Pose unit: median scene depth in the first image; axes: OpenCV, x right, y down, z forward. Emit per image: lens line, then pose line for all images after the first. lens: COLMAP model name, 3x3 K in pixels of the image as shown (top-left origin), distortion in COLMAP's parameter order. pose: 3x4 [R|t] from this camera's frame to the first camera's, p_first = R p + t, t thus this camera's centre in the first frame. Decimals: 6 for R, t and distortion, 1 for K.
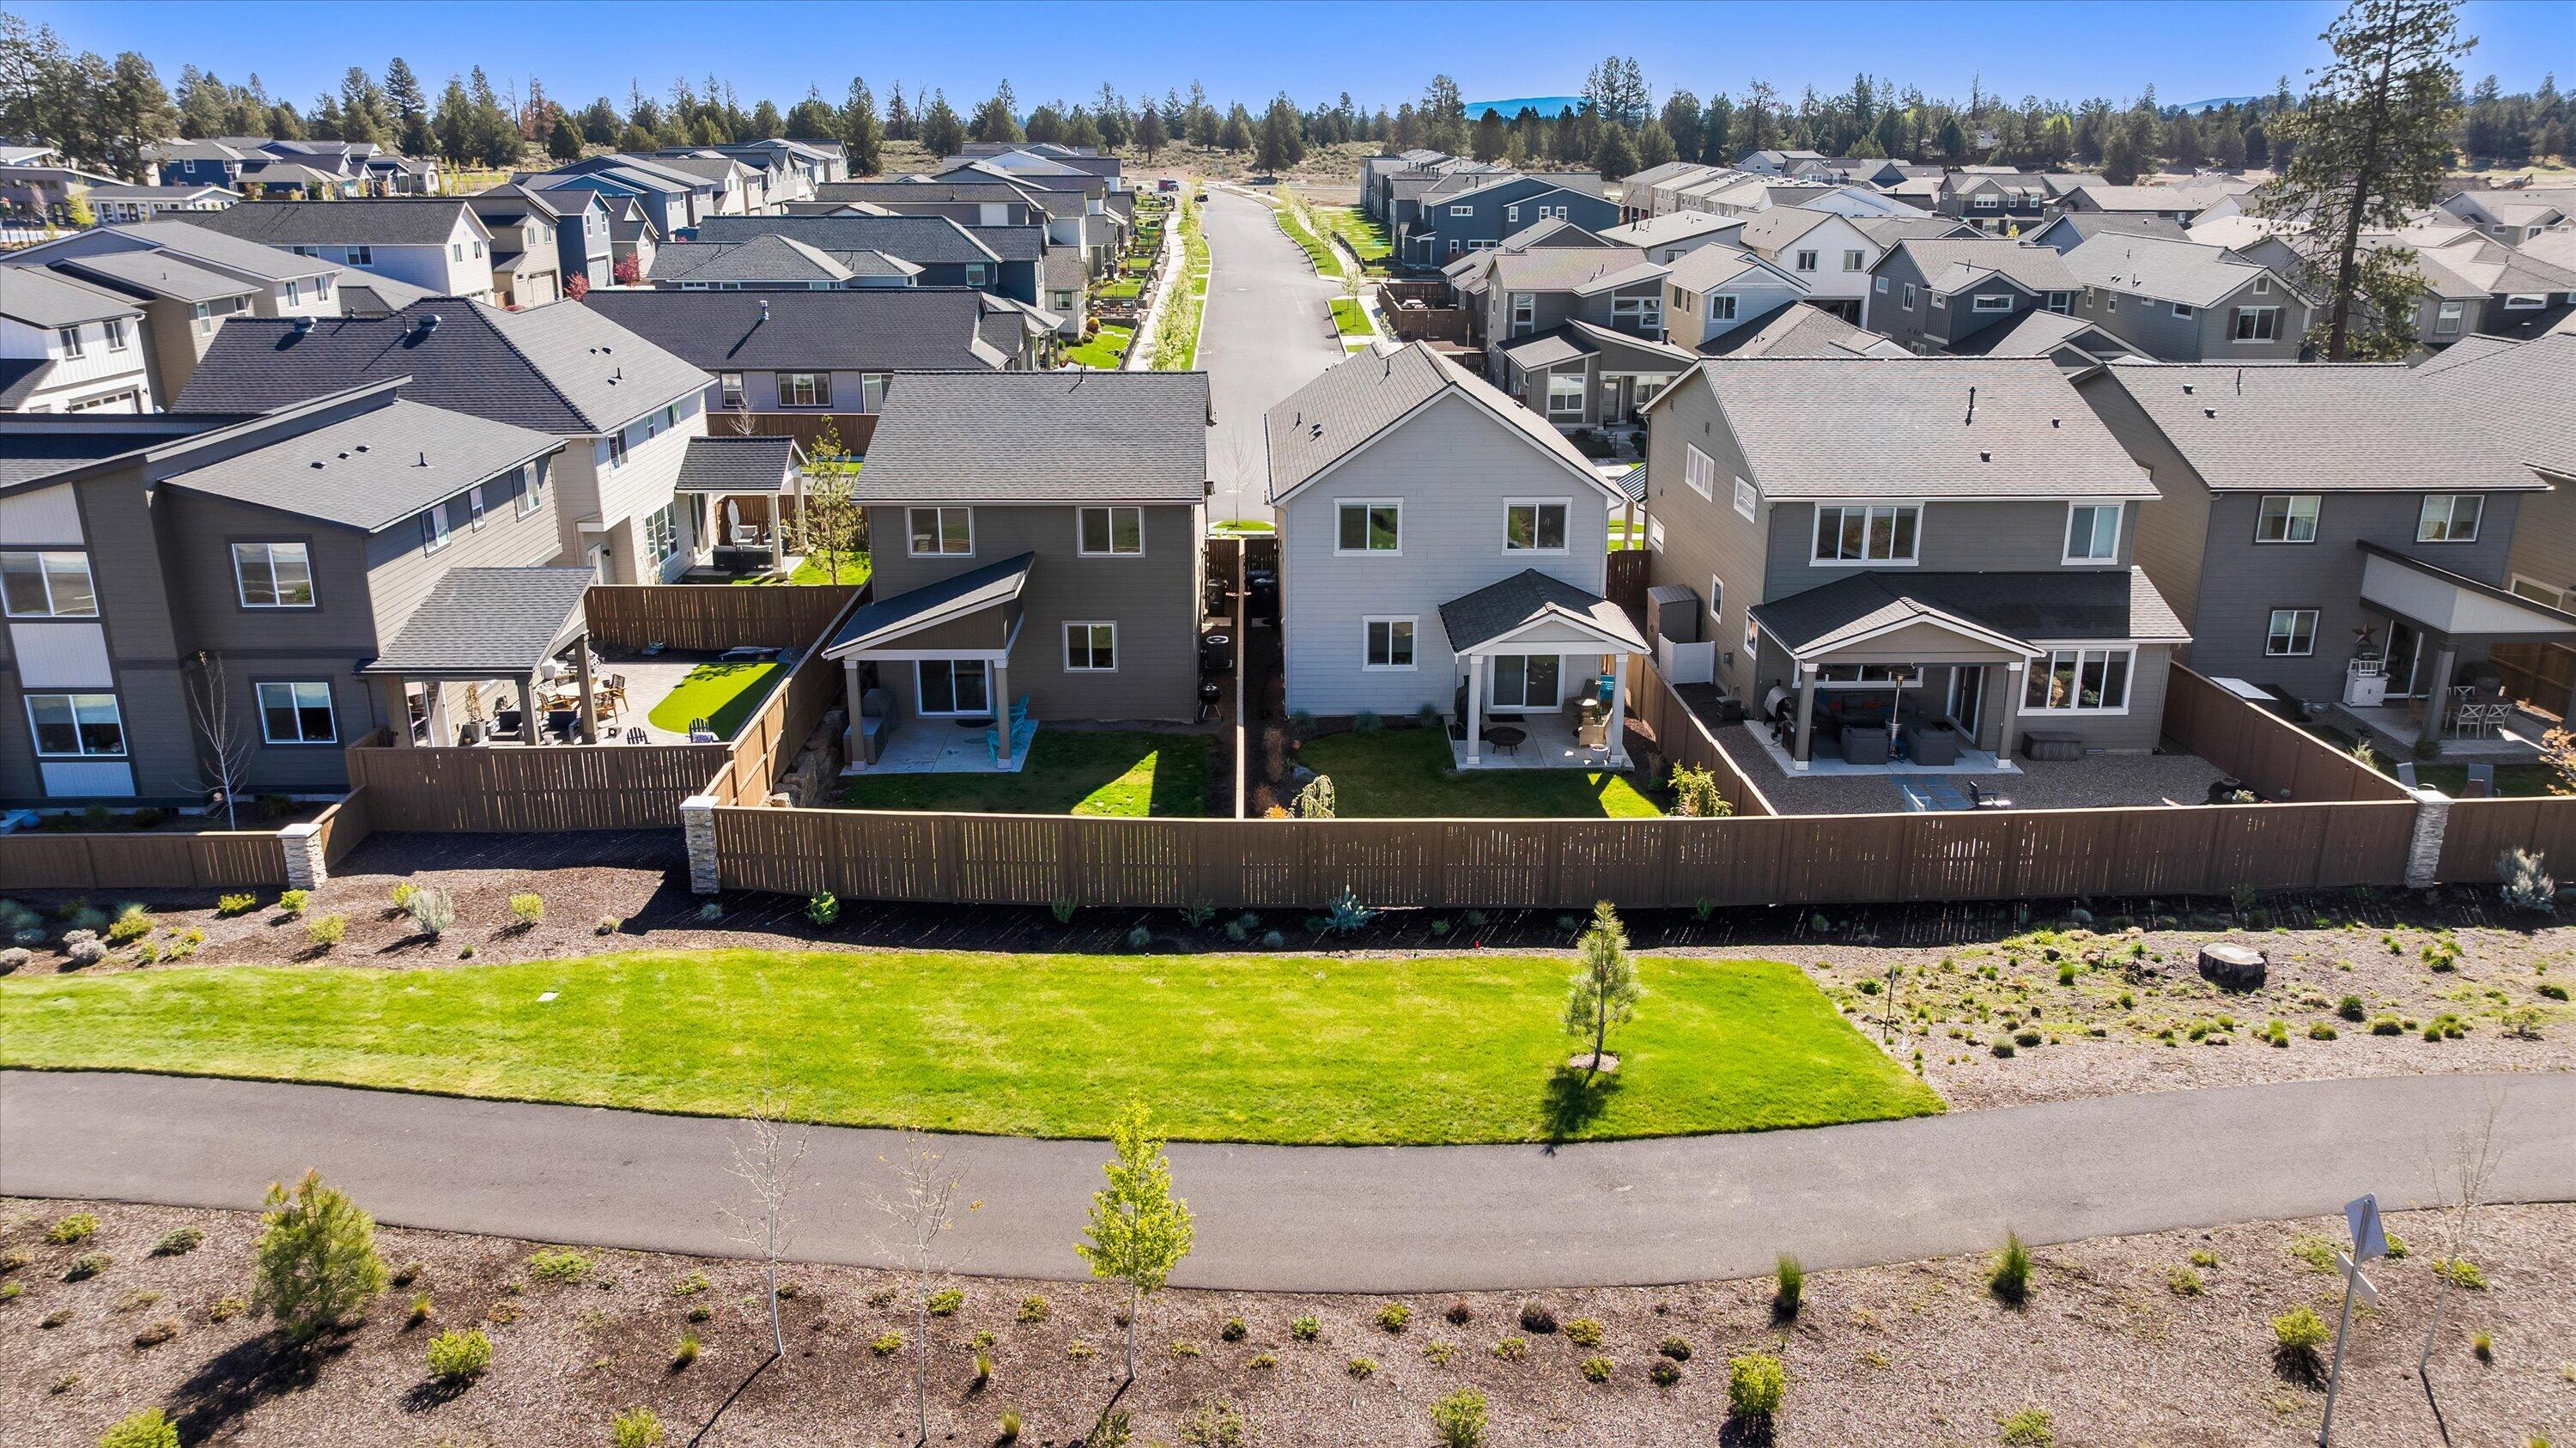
lens RADIAL K [[1848.7, 0, 1288.0], [0, 1848.7, 724.0], [0, 0, 1]] dist [-0.086737, 0.088549]
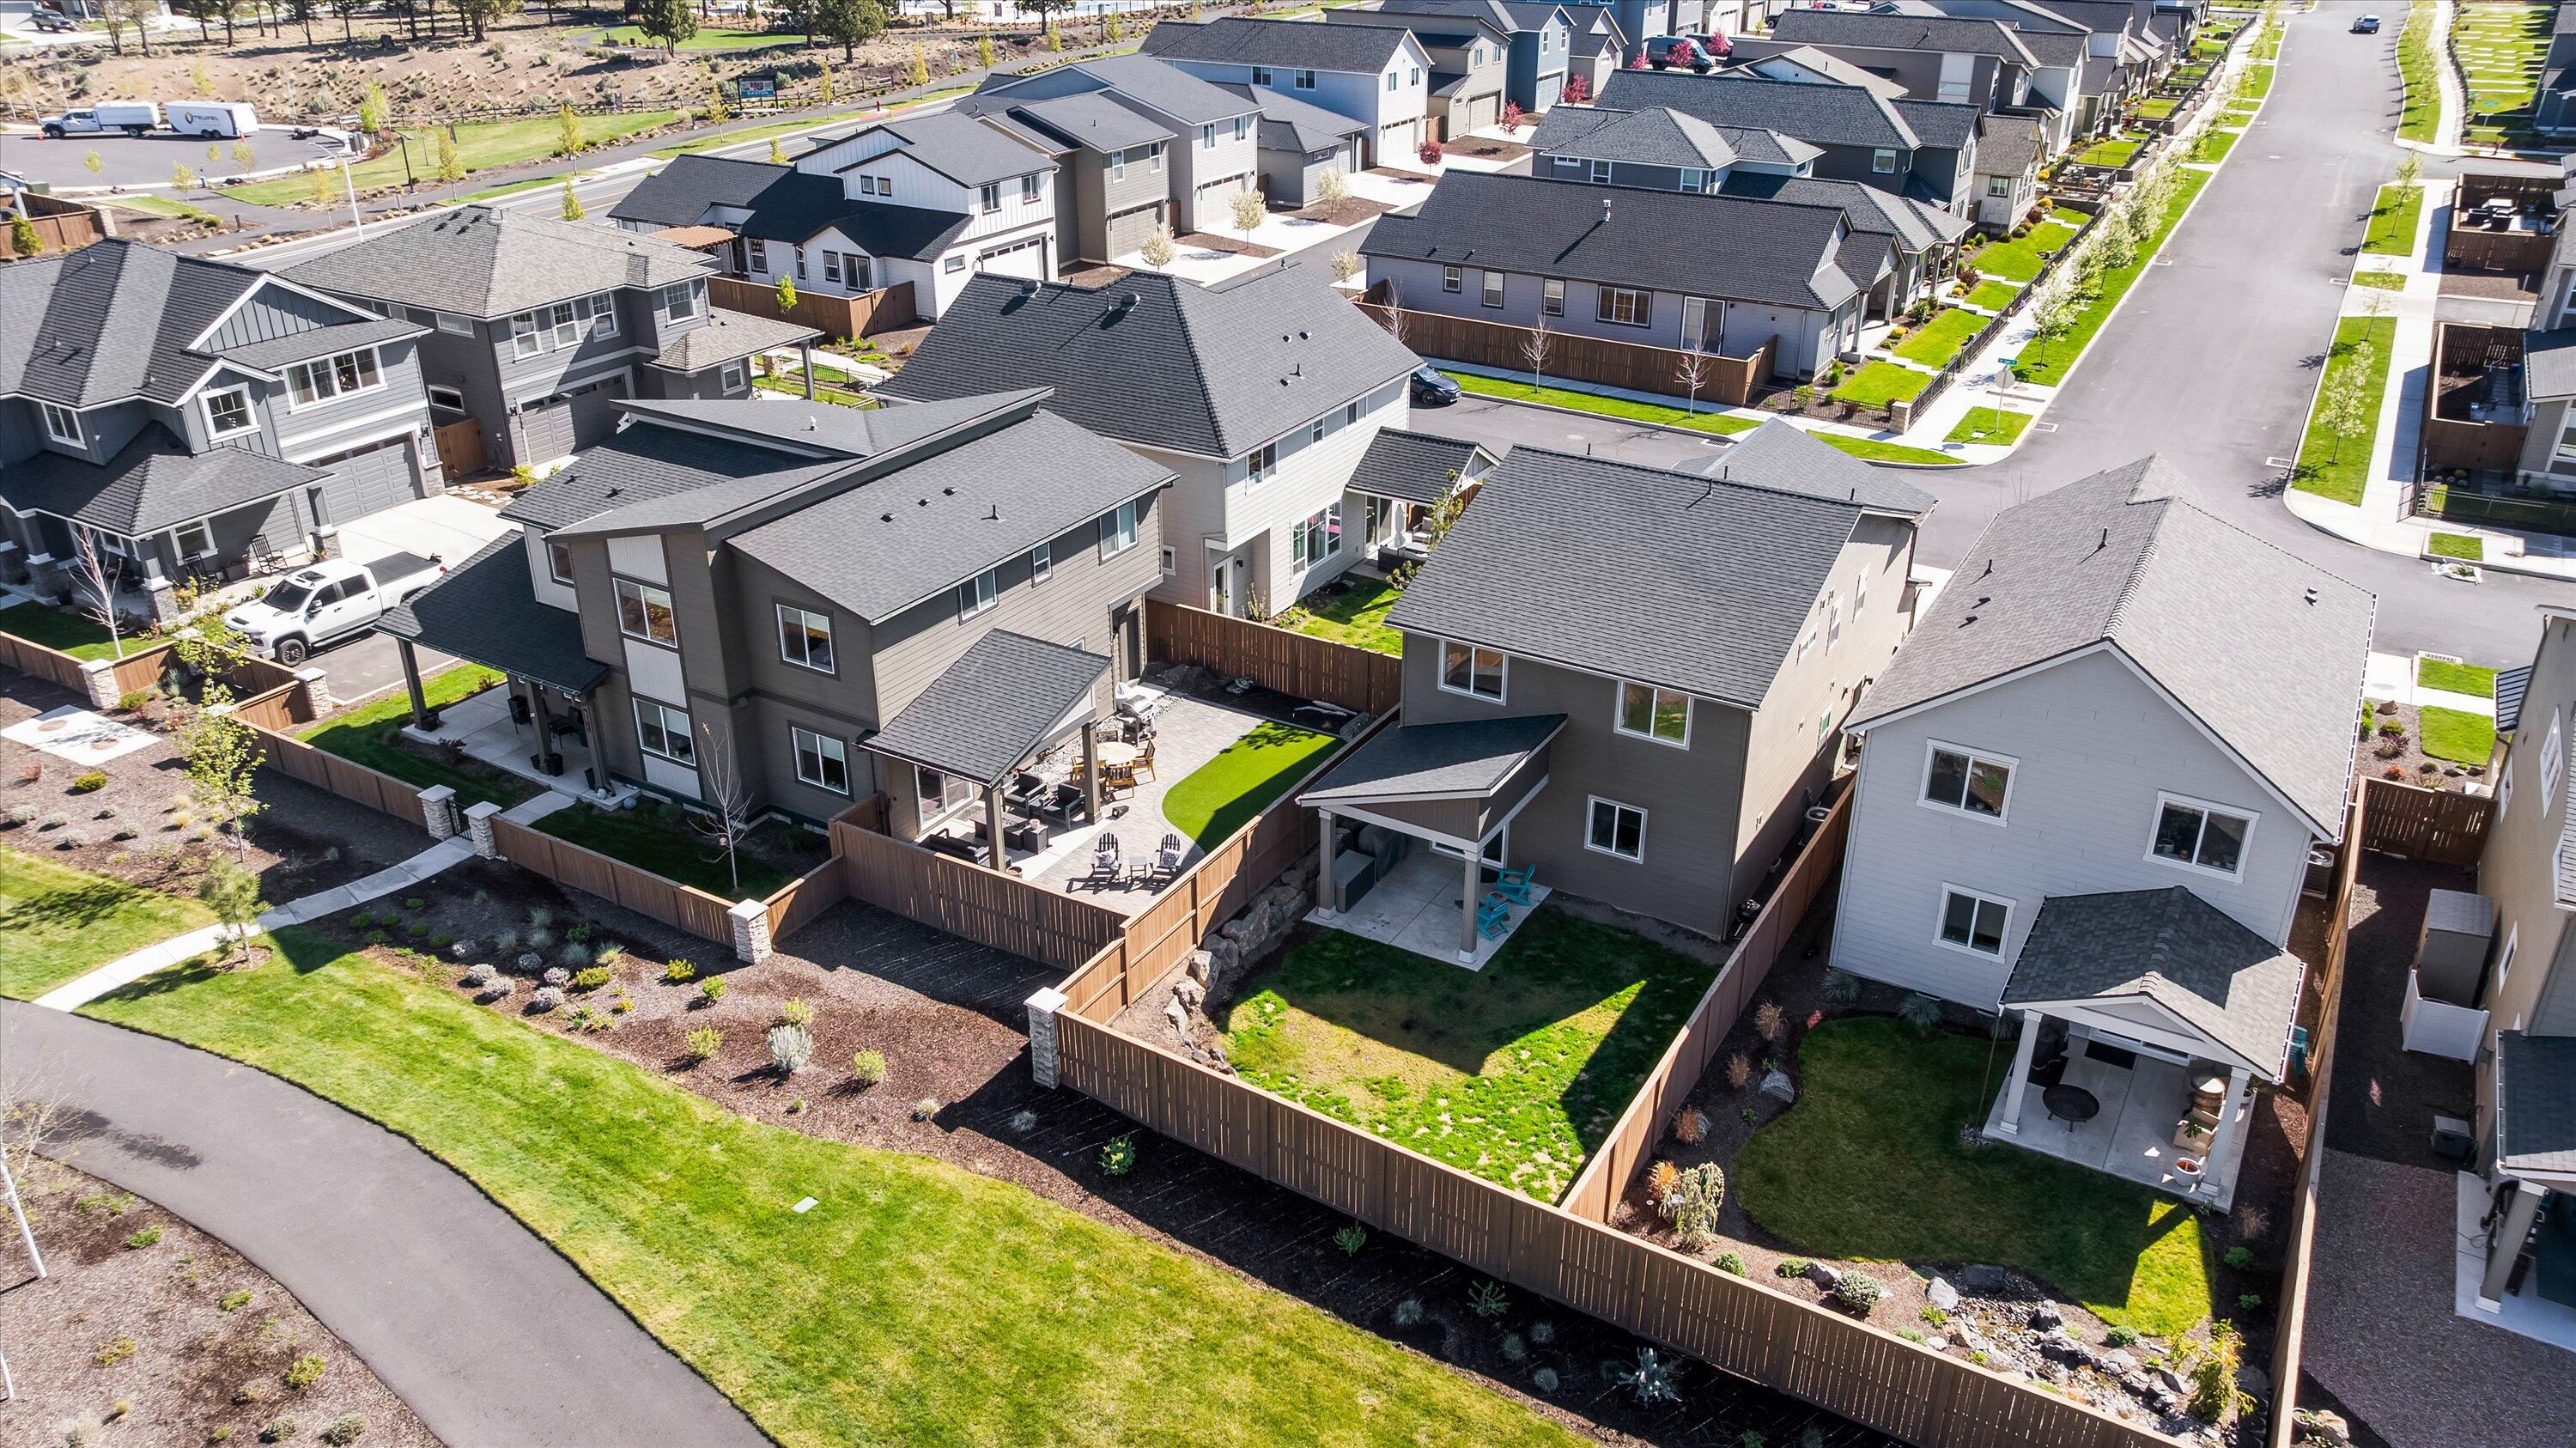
lens RADIAL K [[1792.0, 0, 1288.0], [0, 1792.0, 724.0], [0, 0, 1]] dist [-0.007237, -0.004028]
pose [[0.843901, 0.234606, -0.482485, 0.161928], [-0.161298, 0.968662, 0.188884, -0.229387], [0.511678, -0.081576, 0.855296, 0.202807]]
